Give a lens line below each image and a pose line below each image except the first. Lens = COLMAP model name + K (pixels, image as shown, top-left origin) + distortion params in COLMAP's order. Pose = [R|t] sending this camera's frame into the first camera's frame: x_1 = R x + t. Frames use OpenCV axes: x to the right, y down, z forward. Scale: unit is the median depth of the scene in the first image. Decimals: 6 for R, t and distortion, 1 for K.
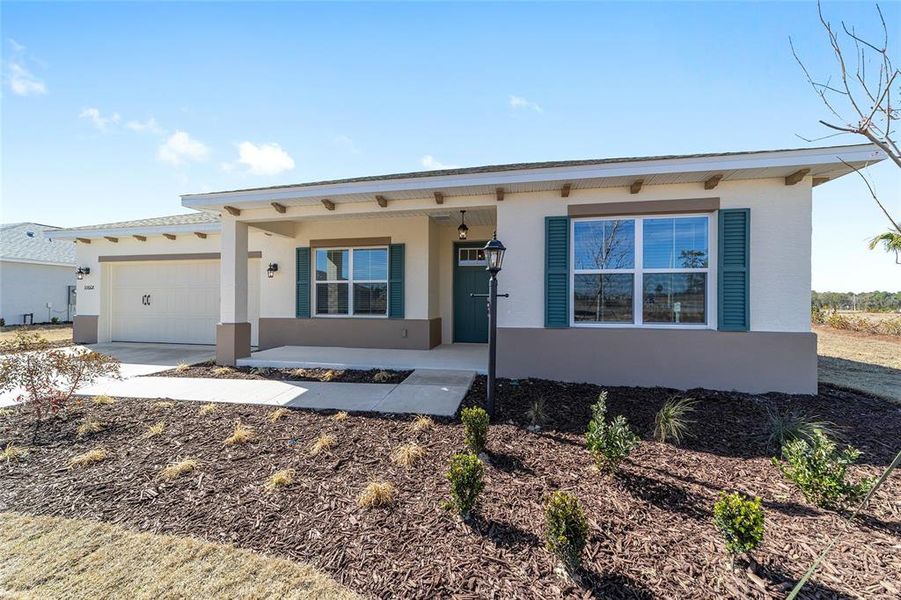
lens RADIAL K [[334.5, 0, 449.7], [0, 334.5, 301.2], [0, 0, 1]] dist [-0.004112, 0.000861]
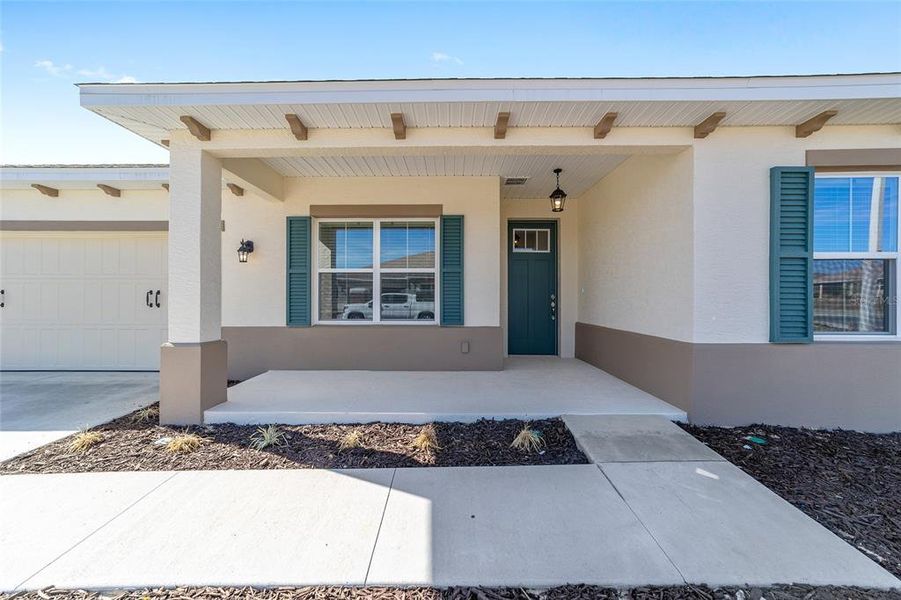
lens RADIAL K [[334.5, 0, 449.2], [0, 334.5, 298.7], [0, 0, 1]] dist [-0.004112, 0.000861]
pose [[0.982961, -0.003408, 0.183781, -0.341149], [0.002143, 0.999973, 0.007080, -0.008232], [-0.183800, -0.006566, 0.982942, 0.394497]]
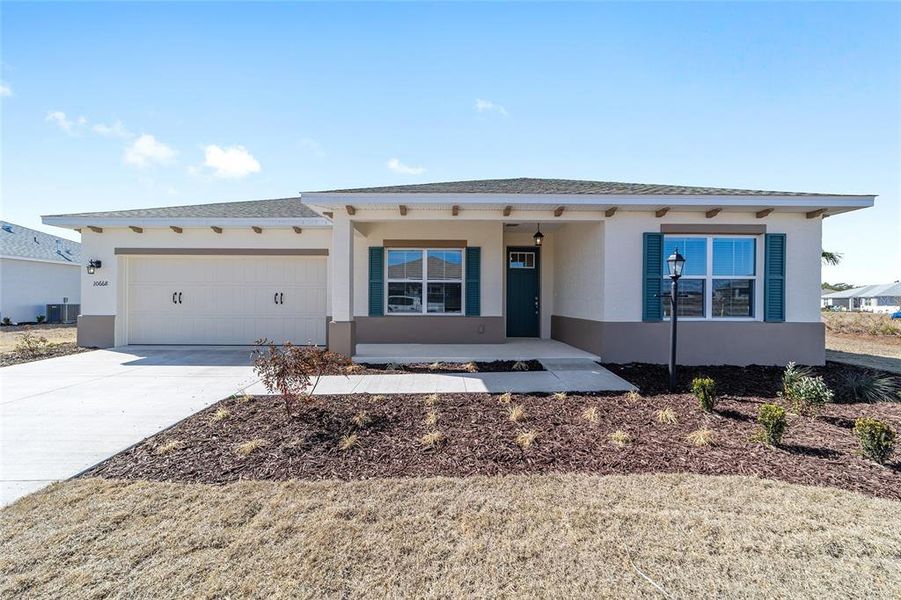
lens RADIAL K [[334.5, 0, 447.7], [0, 334.5, 298.9], [0, 0, 1]] dist [-0.004112, 0.000861]
pose [[0.978928, 0.001505, 0.204202, -0.542557], [-0.001618, 0.999999, 0.000384, -0.003462], [-0.204201, -0.000707, 0.978929, -0.052460]]
